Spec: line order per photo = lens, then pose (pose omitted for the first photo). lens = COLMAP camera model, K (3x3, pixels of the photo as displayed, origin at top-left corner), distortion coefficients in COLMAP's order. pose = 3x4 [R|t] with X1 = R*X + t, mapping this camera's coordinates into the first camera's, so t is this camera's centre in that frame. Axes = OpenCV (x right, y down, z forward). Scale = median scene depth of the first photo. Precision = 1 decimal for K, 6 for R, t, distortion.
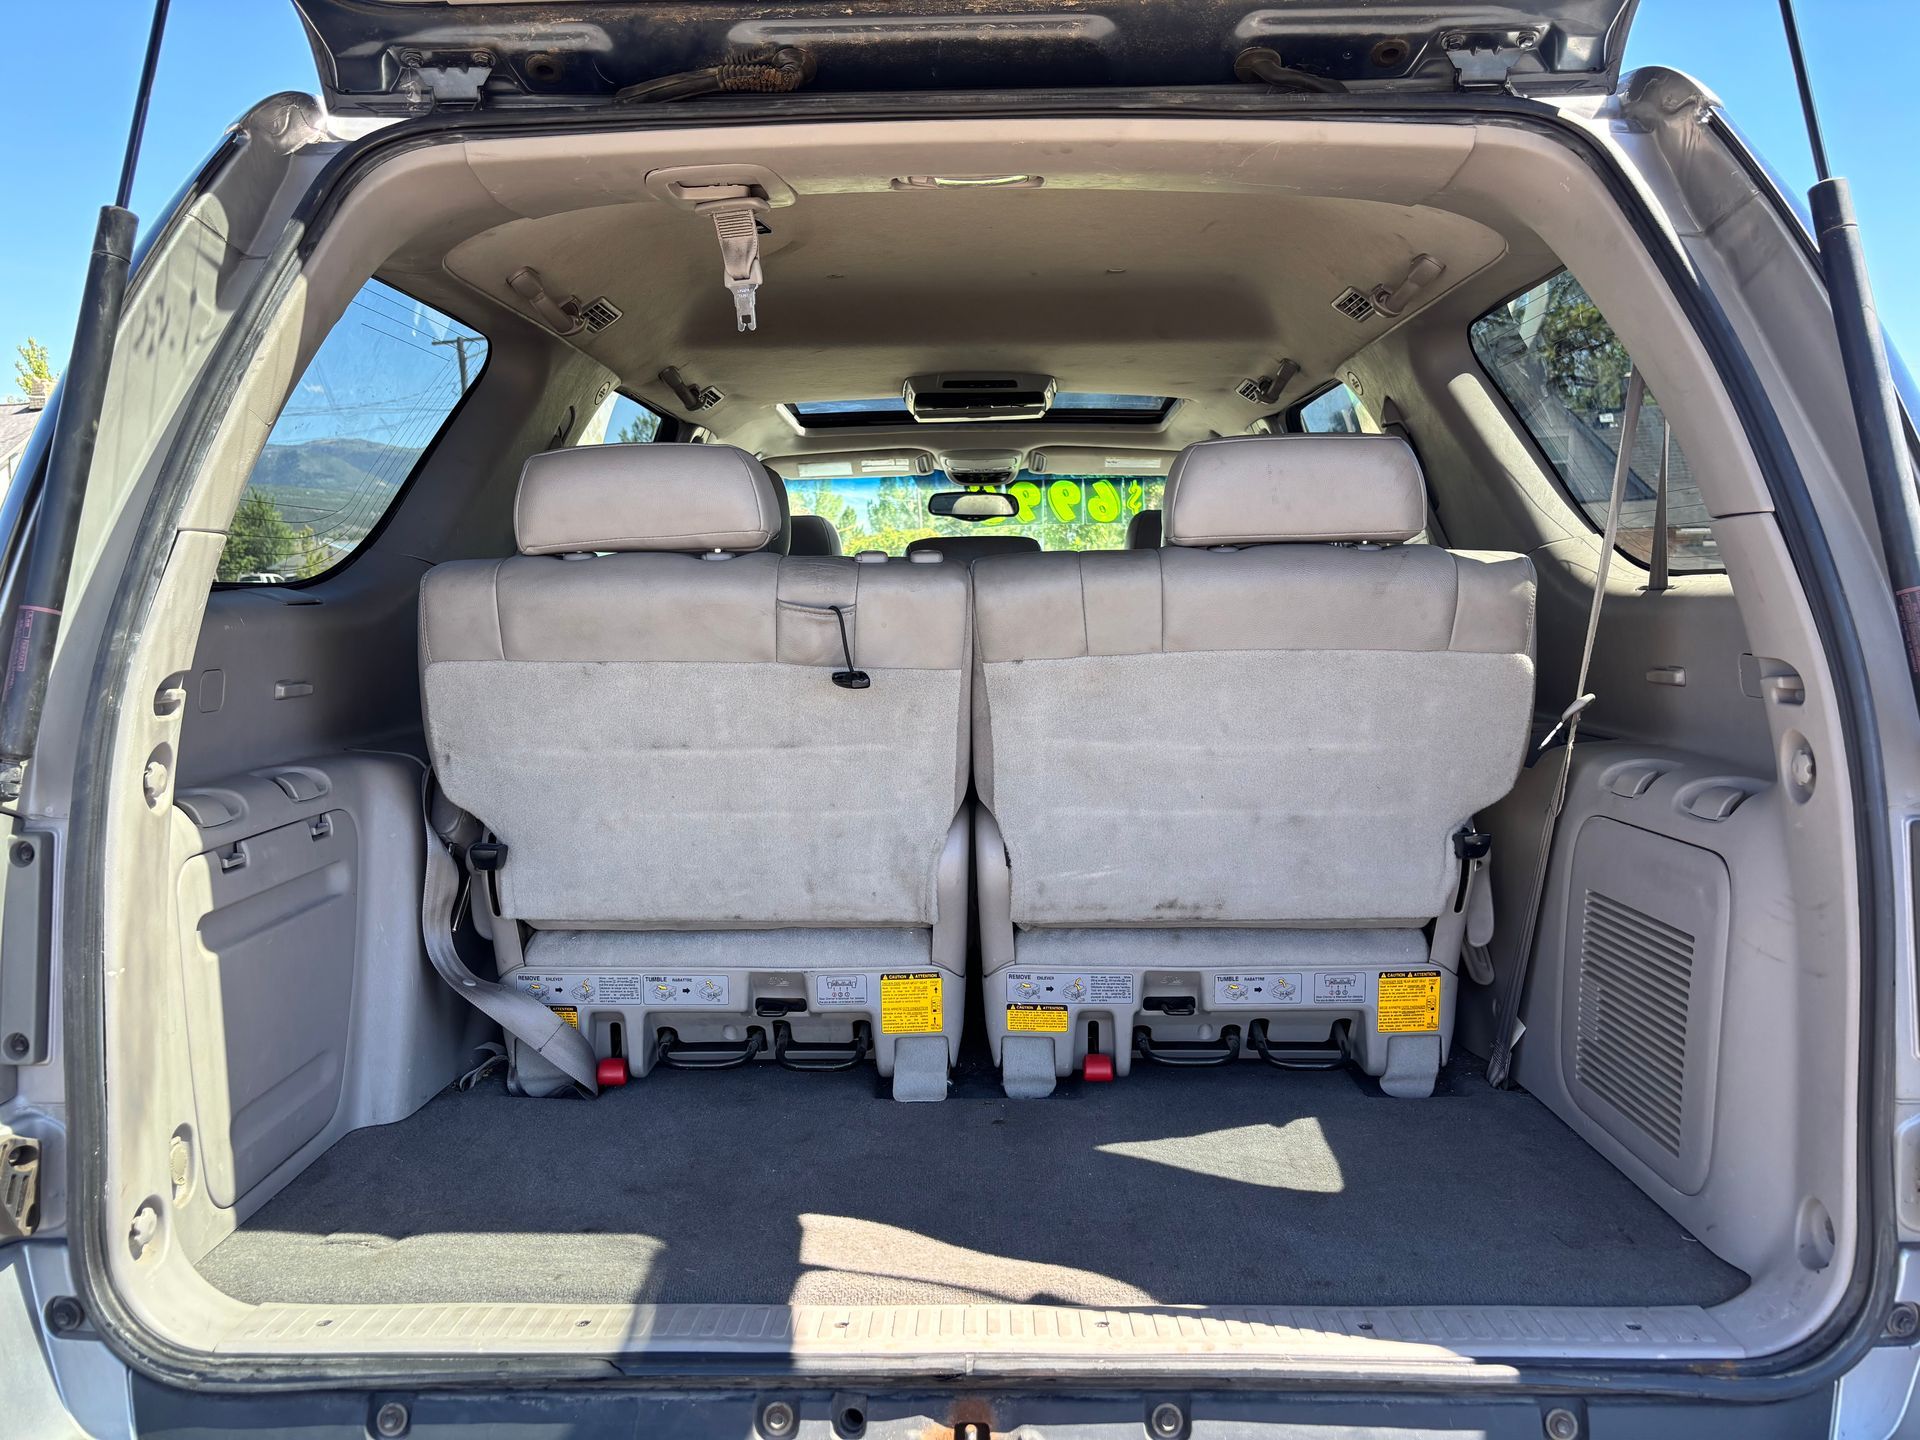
lens RADIAL K [[1465.6, 0, 955.7], [0, 1465.6, 729.5], [0, 0, 1]] dist [0.034713, -0.039638]
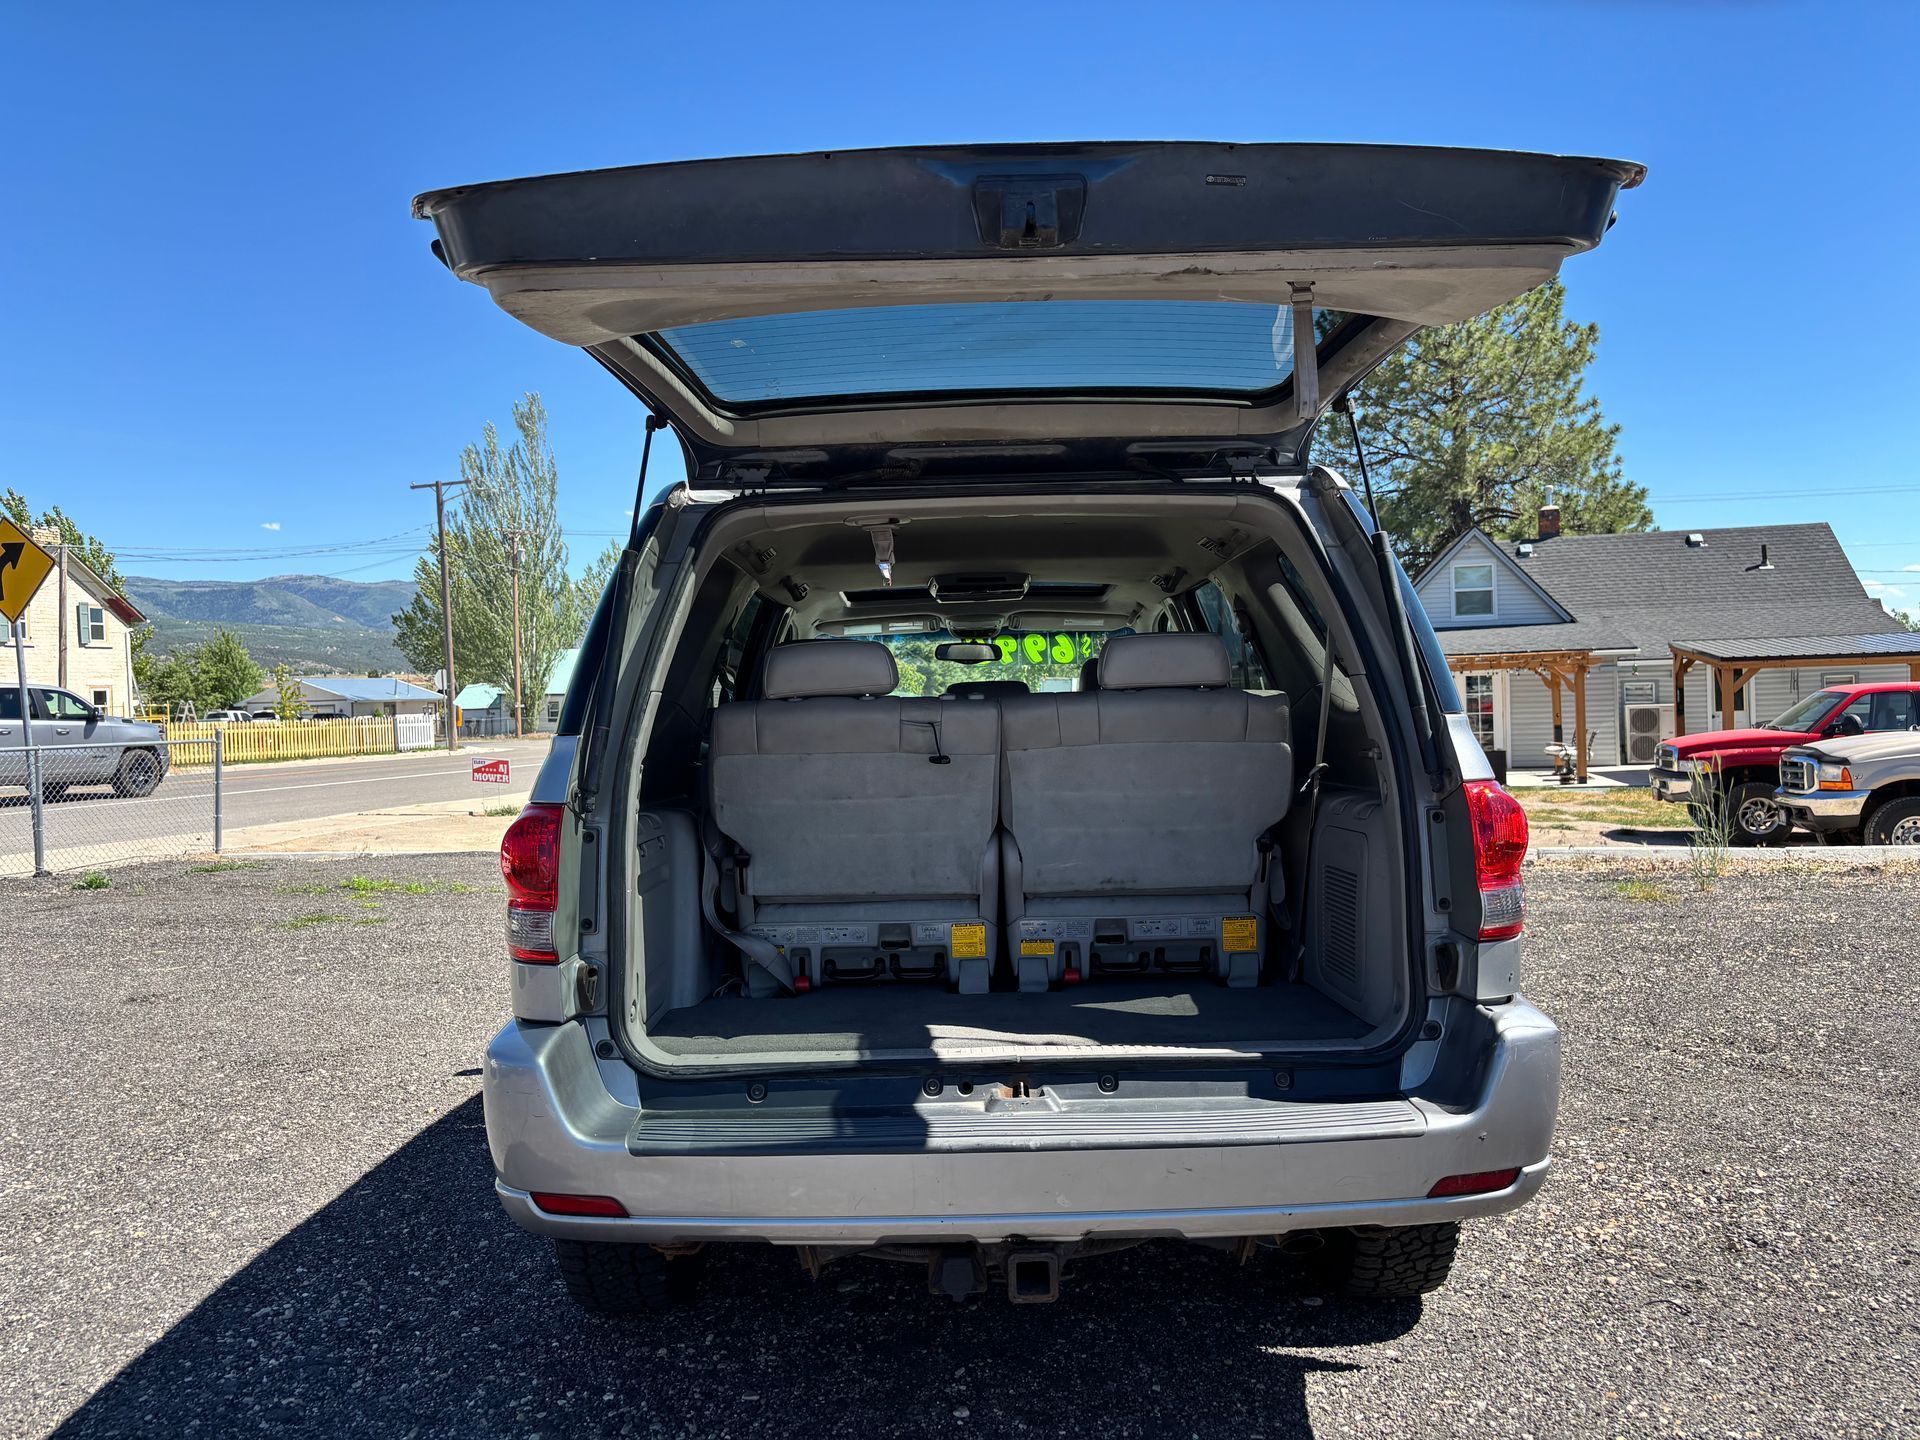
lens RADIAL K [[1465.6, 0, 945.0], [0, 1465.6, 727.6], [0, 0, 1]] dist [0.034713, -0.039638]
pose [[0.999665, -0.014237, 0.021597, -0.094834], [0.016058, 0.996112, -0.086625, 0.081473], [-0.020280, 0.086943, 0.996007, -0.836689]]
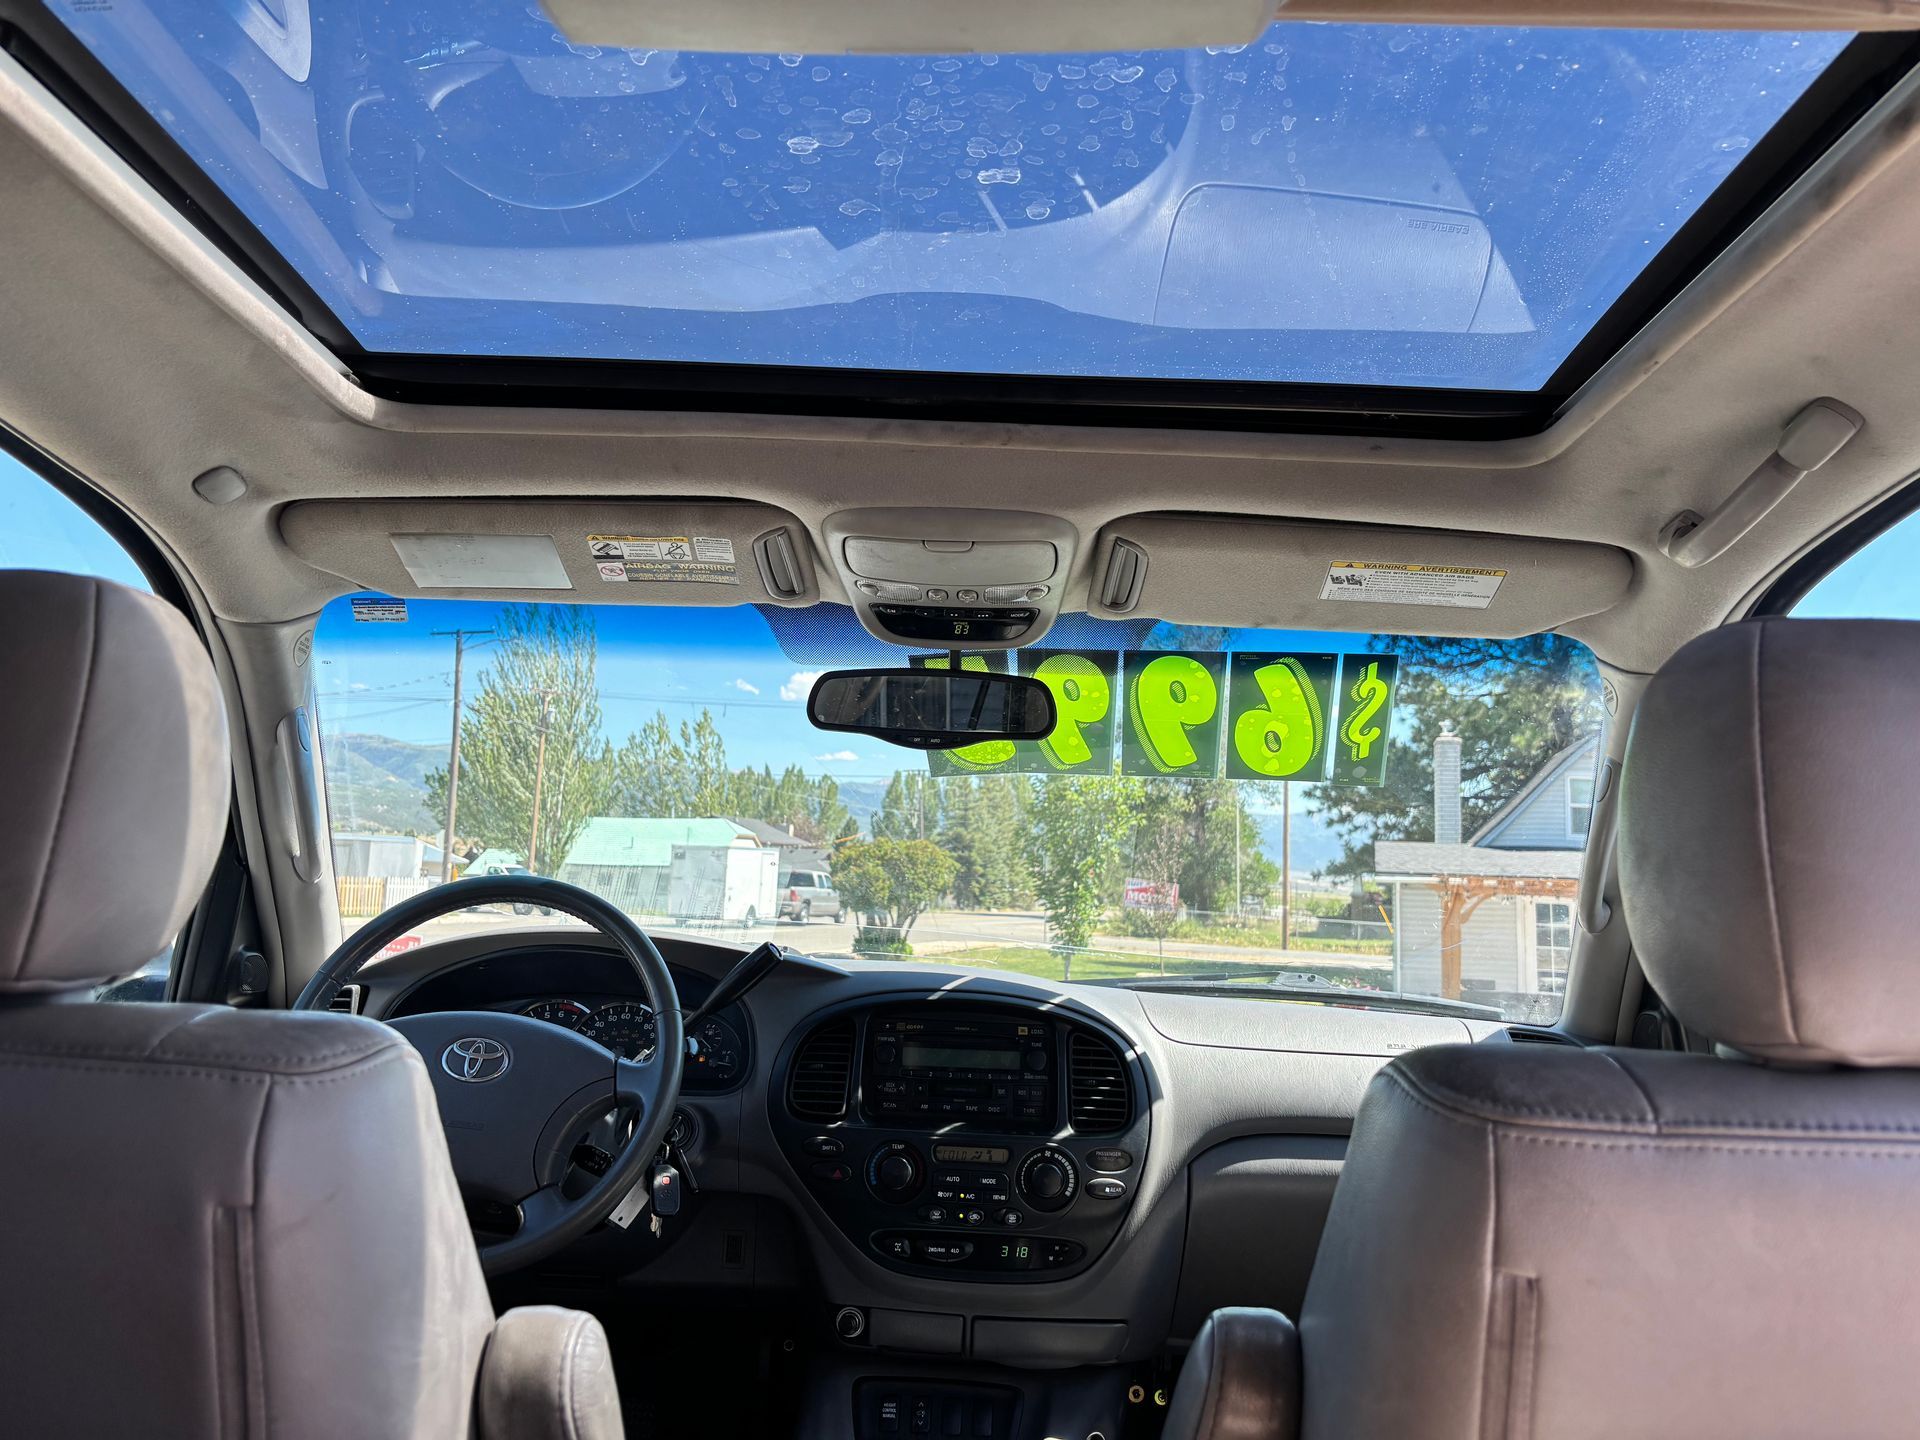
lens RADIAL K [[1465.6, 0, 952.8], [0, 1465.6, 721.9], [0, 0, 1]] dist [0.034713, -0.039638]
pose [[0.998836, 0.047880, -0.005793, 0.048139], [-0.047979, 0.974242, -0.220341, -0.164934], [-0.004906, 0.220362, 0.975406, 1.526475]]
